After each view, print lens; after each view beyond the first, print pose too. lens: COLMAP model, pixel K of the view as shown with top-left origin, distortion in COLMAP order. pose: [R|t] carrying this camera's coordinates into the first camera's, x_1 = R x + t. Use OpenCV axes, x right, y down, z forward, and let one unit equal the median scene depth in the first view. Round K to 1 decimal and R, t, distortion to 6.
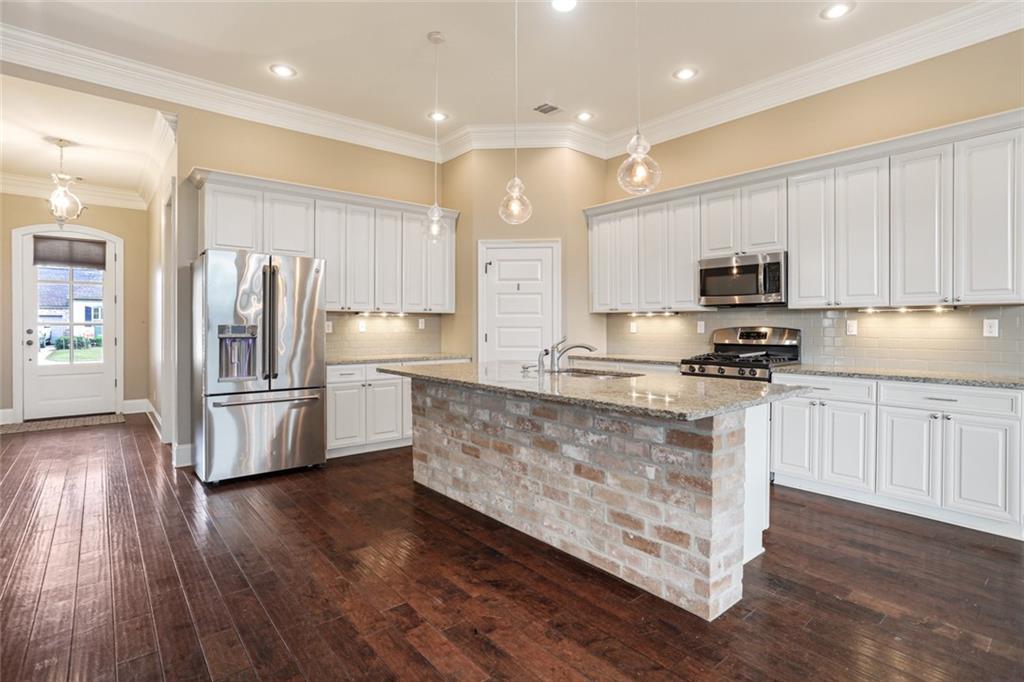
lens RADIAL K [[513.2, 0, 521.5], [0, 513.2, 321.9], [0, 0, 1]] dist [-0.056713, 0.030105]
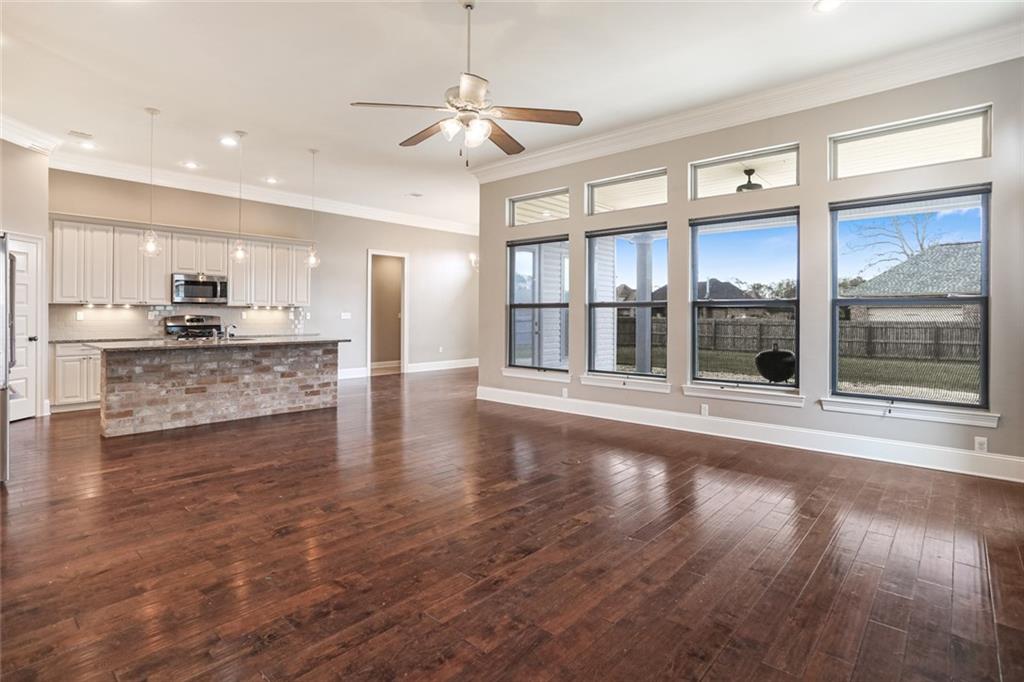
lens RADIAL K [[508.2, 0, 505.5], [0, 508.2, 313.7], [0, 0, 1]] dist [-0.055129, 0.038706]
pose [[-0.125650, 0.001596, 0.992073, -1.737179], [-0.008352, 0.999962, -0.002667, 0.000366], [-0.992040, -0.008621, -0.125631, 0.198651]]
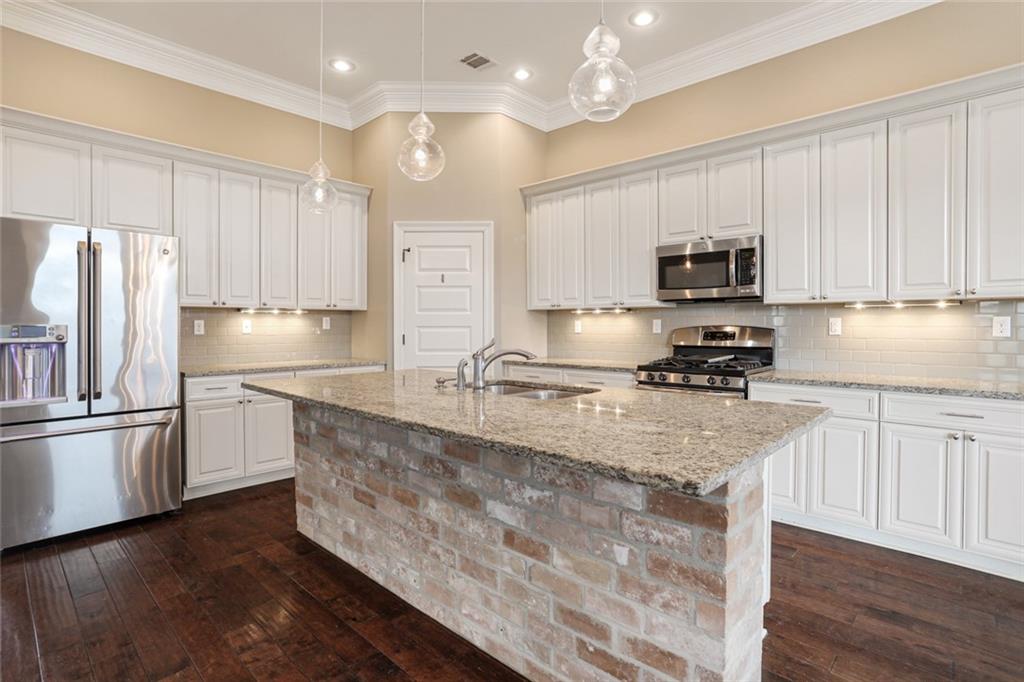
lens RADIAL K [[505.5, 0, 521.9], [0, 505.5, 327.1], [0, 0, 1]] dist [-0.036816, 0.000376]
pose [[0.992945, -0.002963, 0.118535, 0.036411], [0.001566, 0.999928, 0.011876, 0.002078], [-0.118561, -0.011607, 0.992879, 0.255337]]
